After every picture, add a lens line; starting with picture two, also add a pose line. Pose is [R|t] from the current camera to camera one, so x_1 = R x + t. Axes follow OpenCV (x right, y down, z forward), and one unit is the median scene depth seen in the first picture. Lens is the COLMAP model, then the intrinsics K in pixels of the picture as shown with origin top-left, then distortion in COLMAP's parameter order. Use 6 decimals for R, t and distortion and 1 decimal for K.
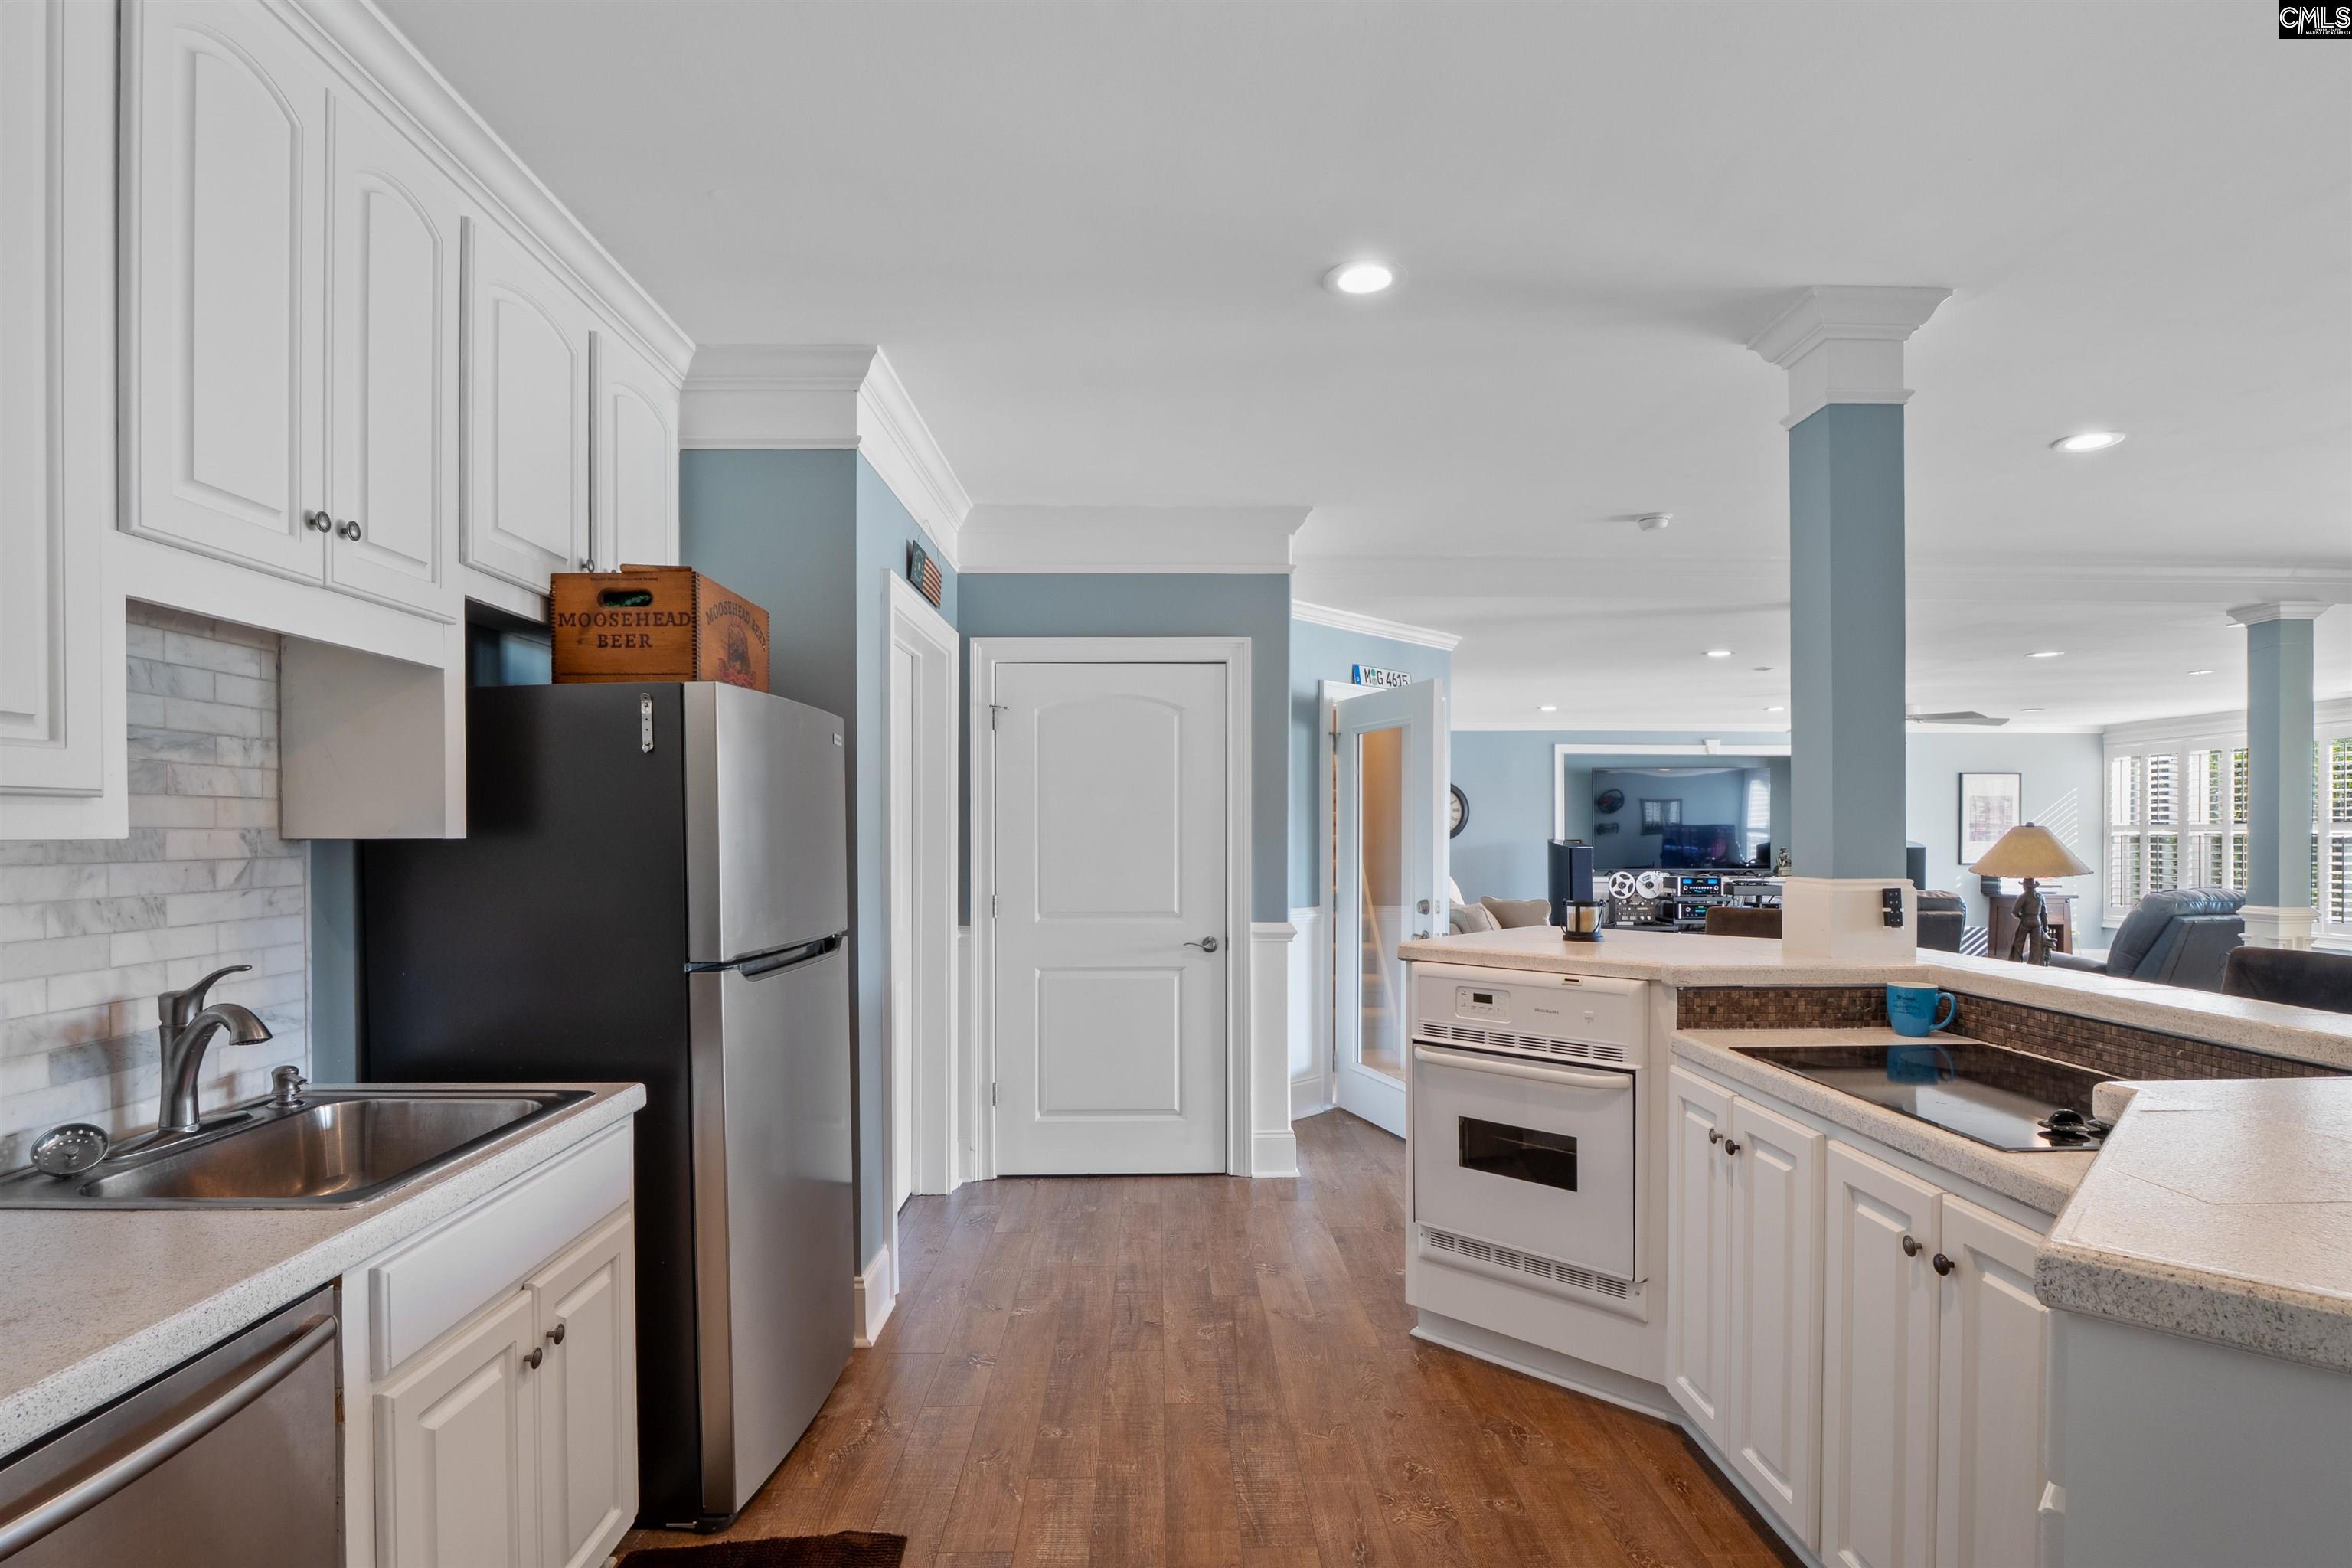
lens RADIAL K [[1140.2, 0, 1196.3], [0, 1140.2, 825.2], [0, 0, 1]] dist [-0.021073, -0.000259]
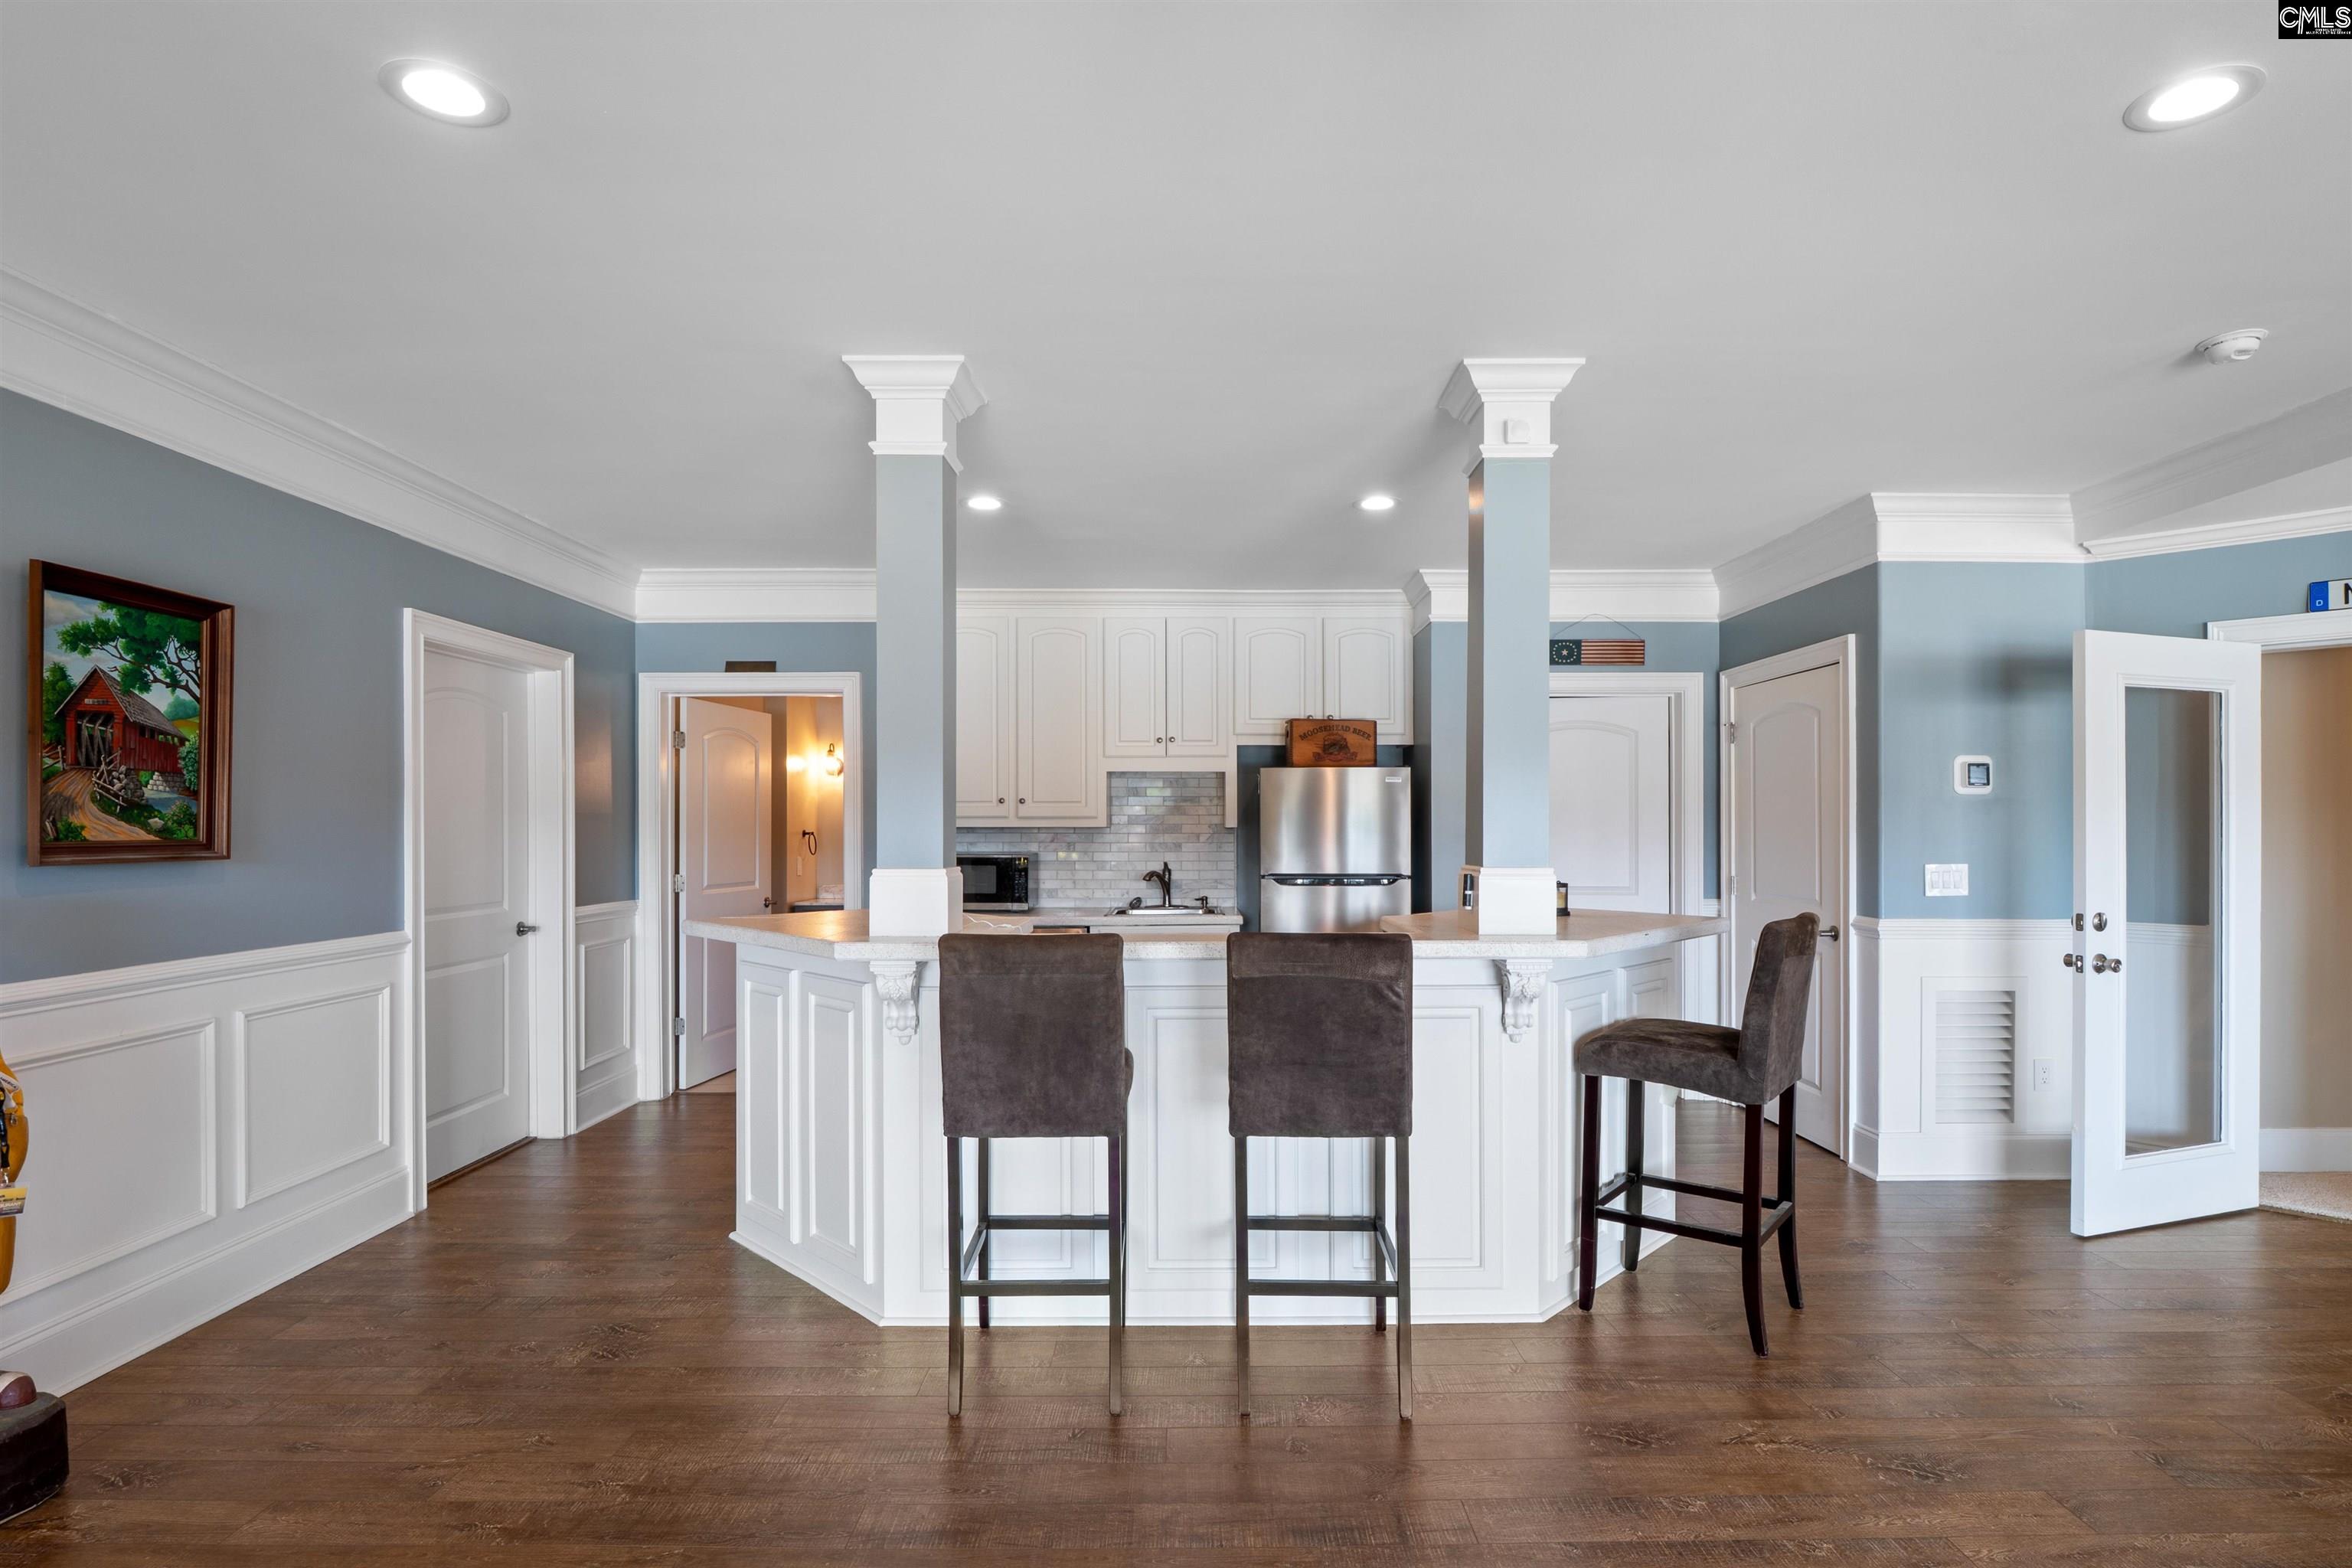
lens RADIAL K [[1140.2, 0, 1196.3], [0, 1140.2, 825.2], [0, 0, 1]] dist [-0.021073, -0.000259]
pose [[-0.027178, -0.007887, -0.999599, 0.419376], [-0.004192, 0.999961, -0.007776, 0.006851], [0.999622, 0.003979, -0.027210, 0.174845]]
